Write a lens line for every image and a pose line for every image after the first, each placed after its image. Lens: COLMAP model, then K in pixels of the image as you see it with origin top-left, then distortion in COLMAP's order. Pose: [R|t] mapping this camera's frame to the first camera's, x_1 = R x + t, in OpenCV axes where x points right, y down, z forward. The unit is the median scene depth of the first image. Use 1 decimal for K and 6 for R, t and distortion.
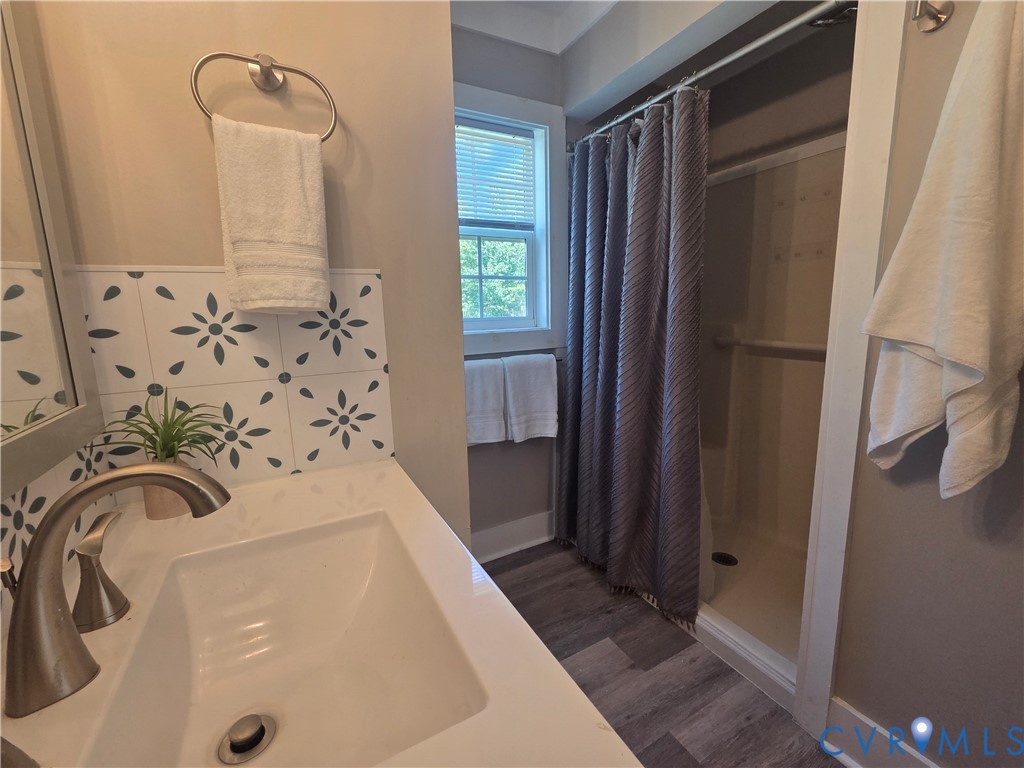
lens RADIAL K [[423.0, 0, 508.7], [0, 423.0, 381.4], [0, 0, 1]] dist [0.000322, -0.000304]
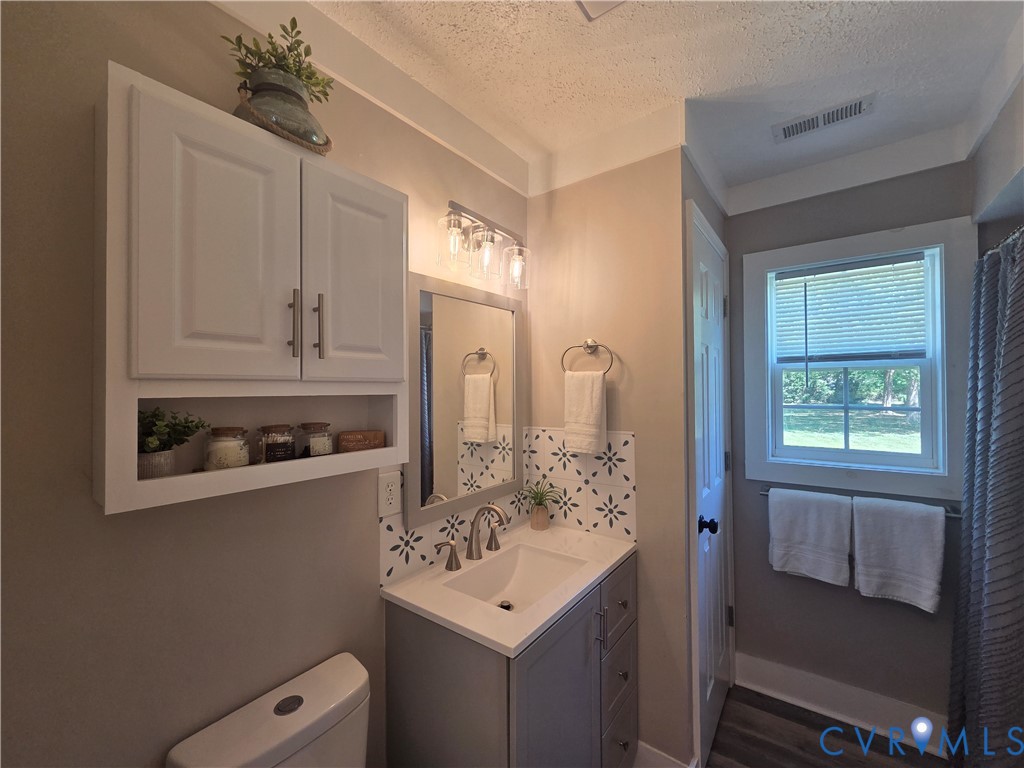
lens RADIAL K [[423.0, 0, 508.7], [0, 423.0, 381.4], [0, 0, 1]] dist [0.000322, -0.000304]
pose [[0.424493, 0.006415, -0.905408, 1.119241], [-0.152164, 0.986258, -0.064353, -0.288437], [0.892553, 0.165088, 0.419636, -0.265113]]
